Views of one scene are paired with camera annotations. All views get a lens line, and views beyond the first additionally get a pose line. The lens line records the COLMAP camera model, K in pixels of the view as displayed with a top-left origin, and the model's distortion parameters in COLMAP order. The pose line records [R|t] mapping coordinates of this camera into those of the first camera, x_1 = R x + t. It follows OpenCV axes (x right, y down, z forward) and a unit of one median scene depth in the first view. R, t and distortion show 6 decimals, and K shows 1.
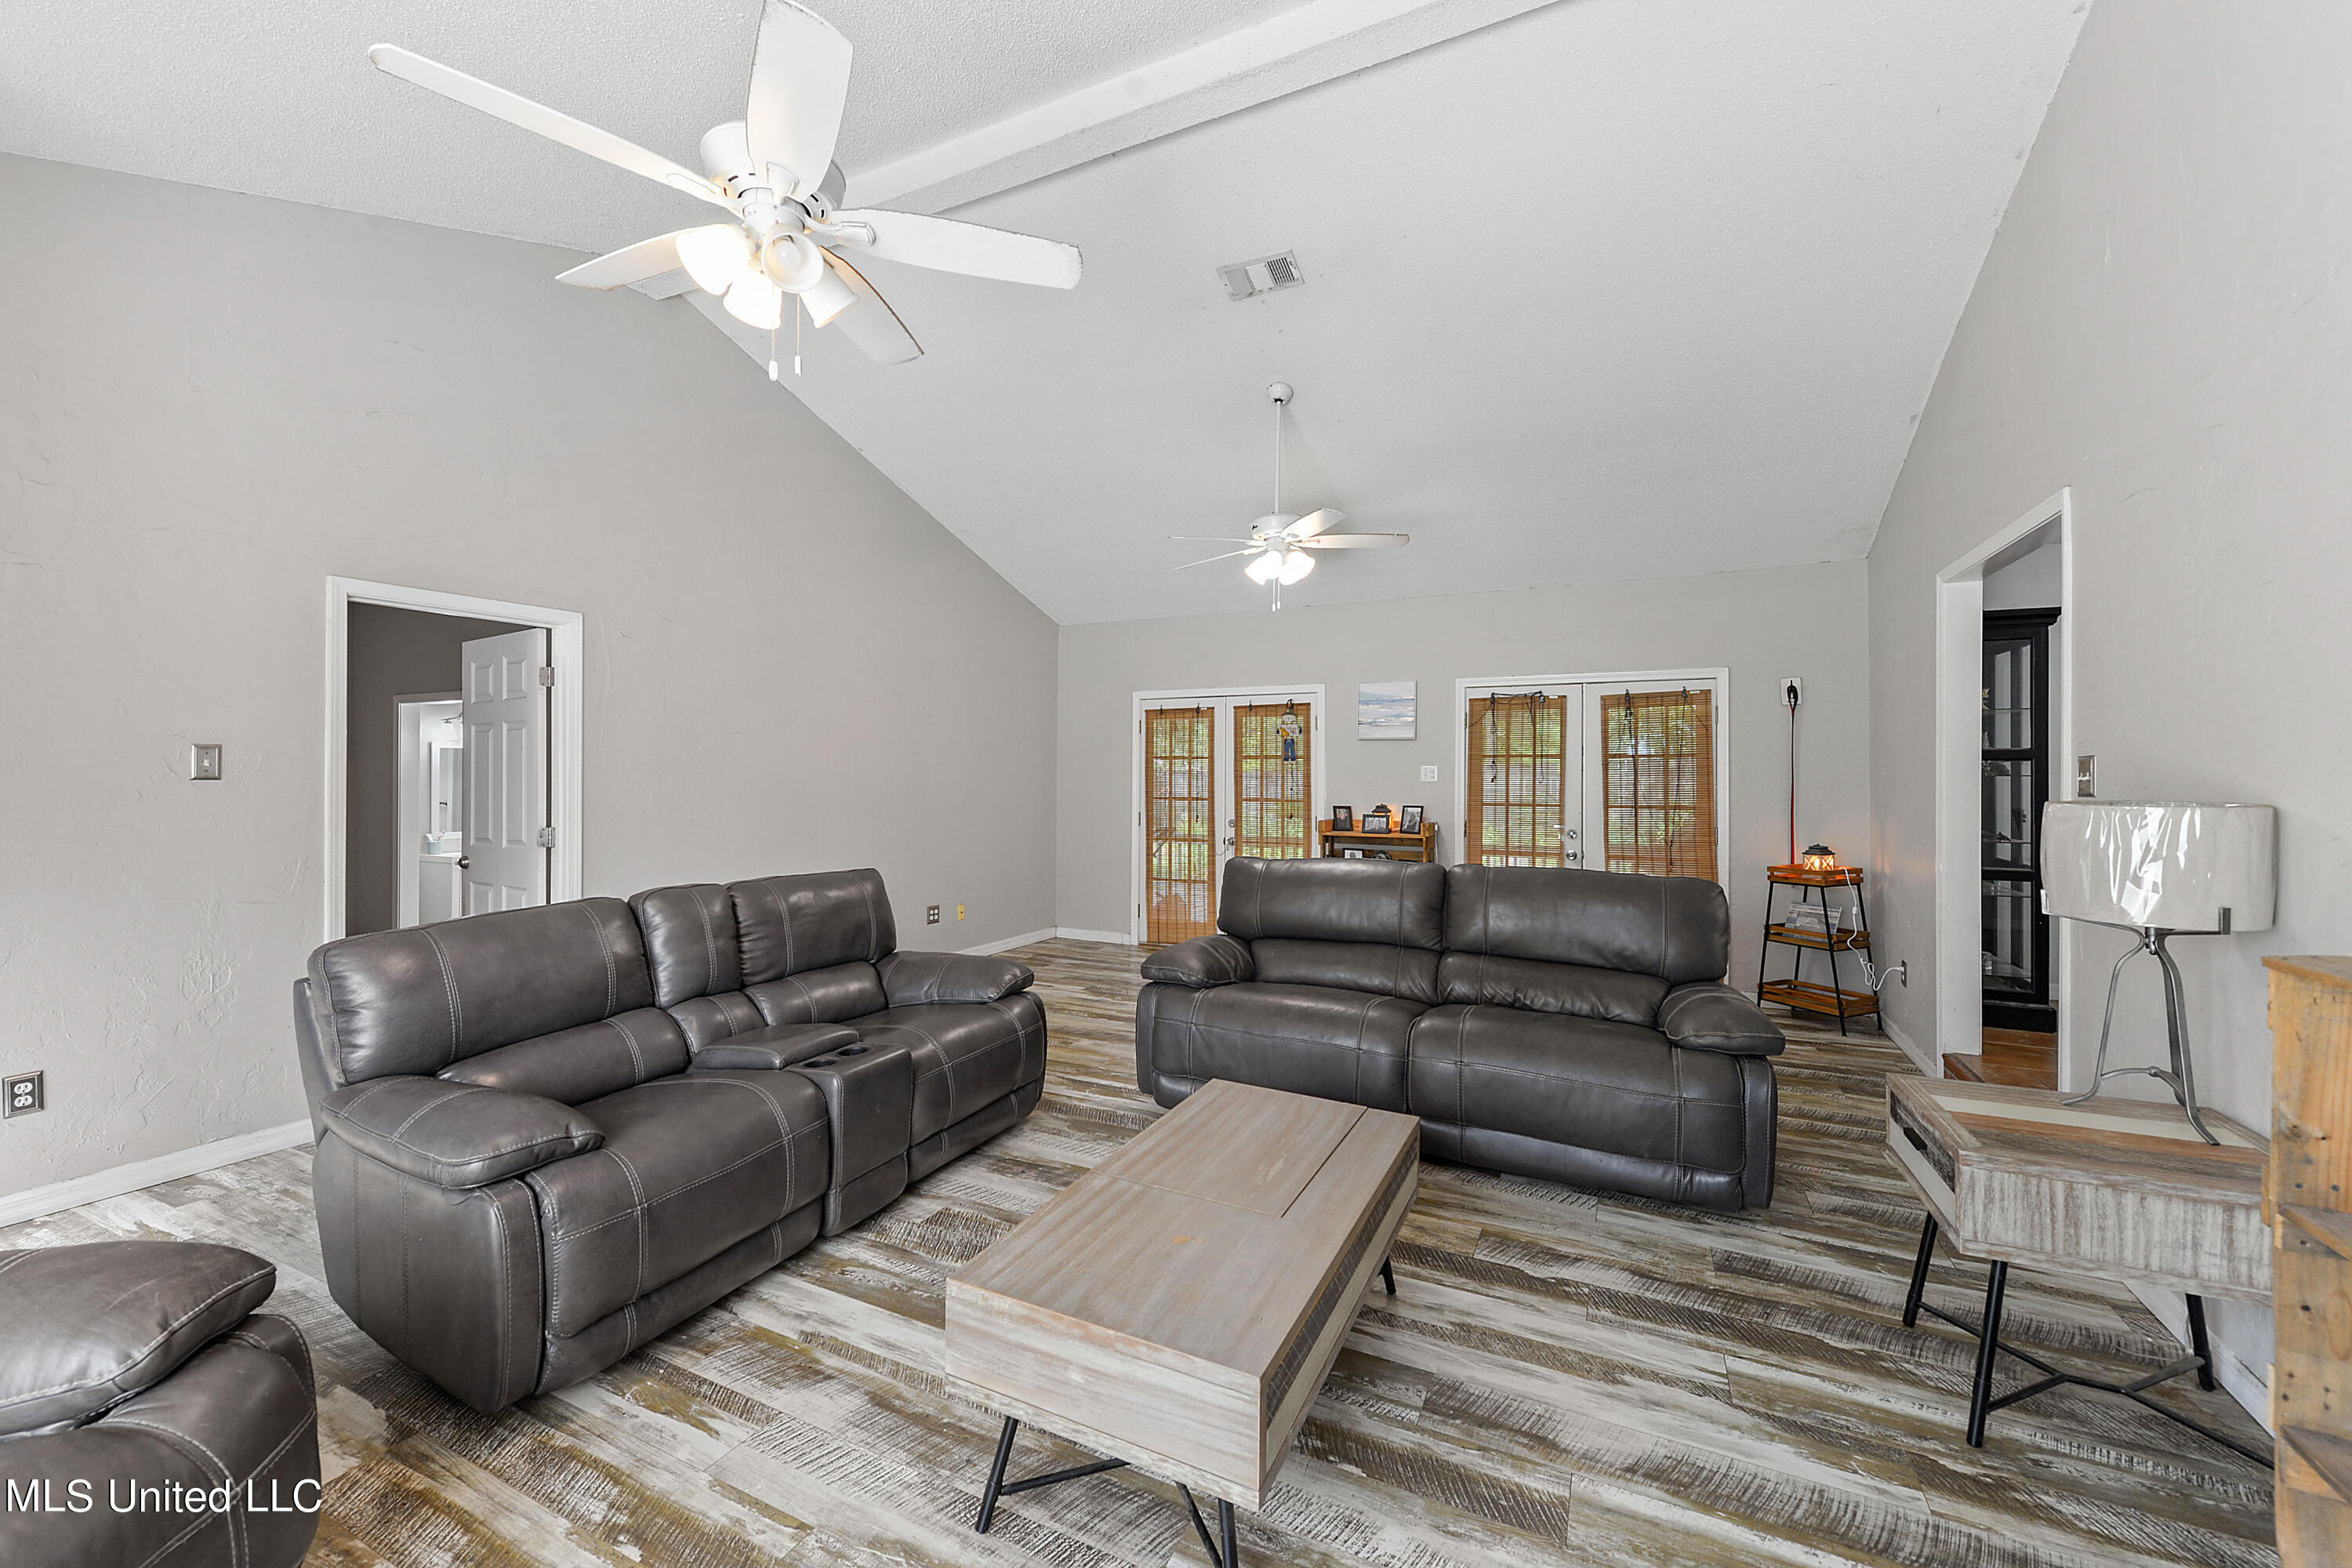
lens RADIAL K [[935.3, 0, 1157.6], [0, 935.3, 776.7], [0, 0, 1]] dist [0.009268, -0.000650]
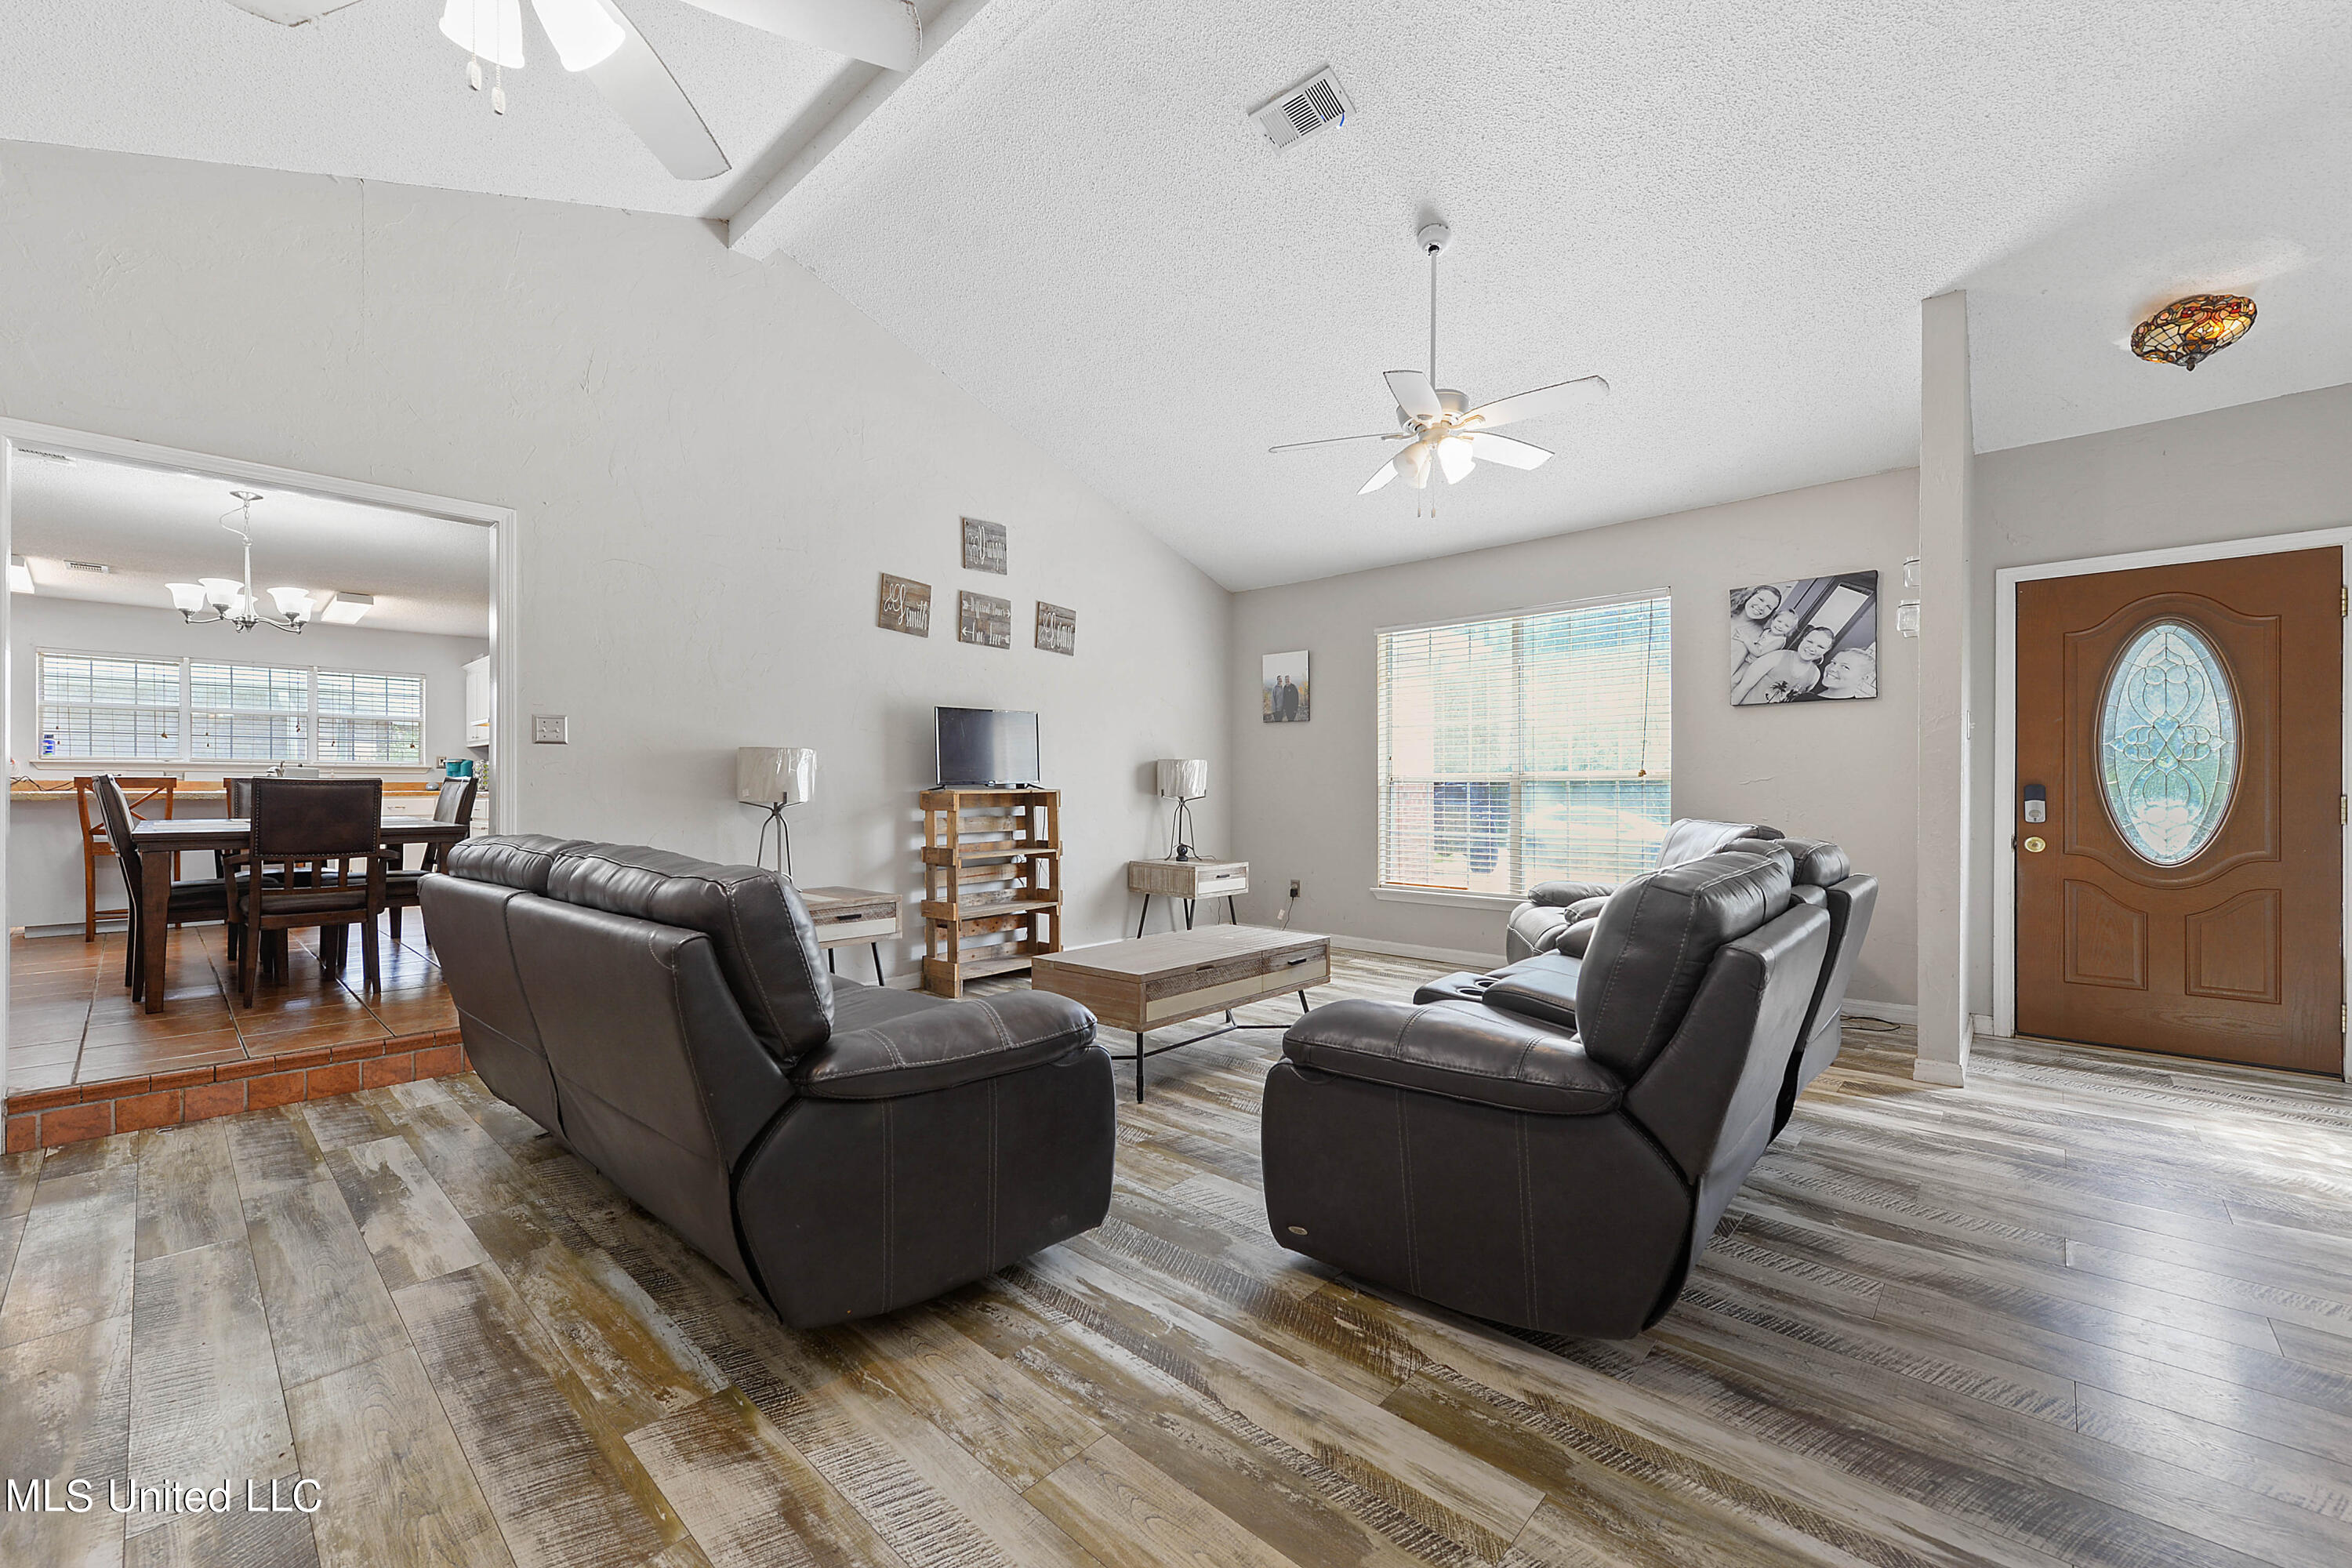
lens RADIAL K [[935.3, 0, 1173.0], [0, 935.3, 785.1], [0, 0, 1]] dist [0.009268, -0.000650]
pose [[-0.961943, -0.000555, 0.273249, -0.147716], [-0.000438, 1.000000, 0.000489, 0.040824], [-0.273249, 0.000351, -0.961943, 1.035389]]
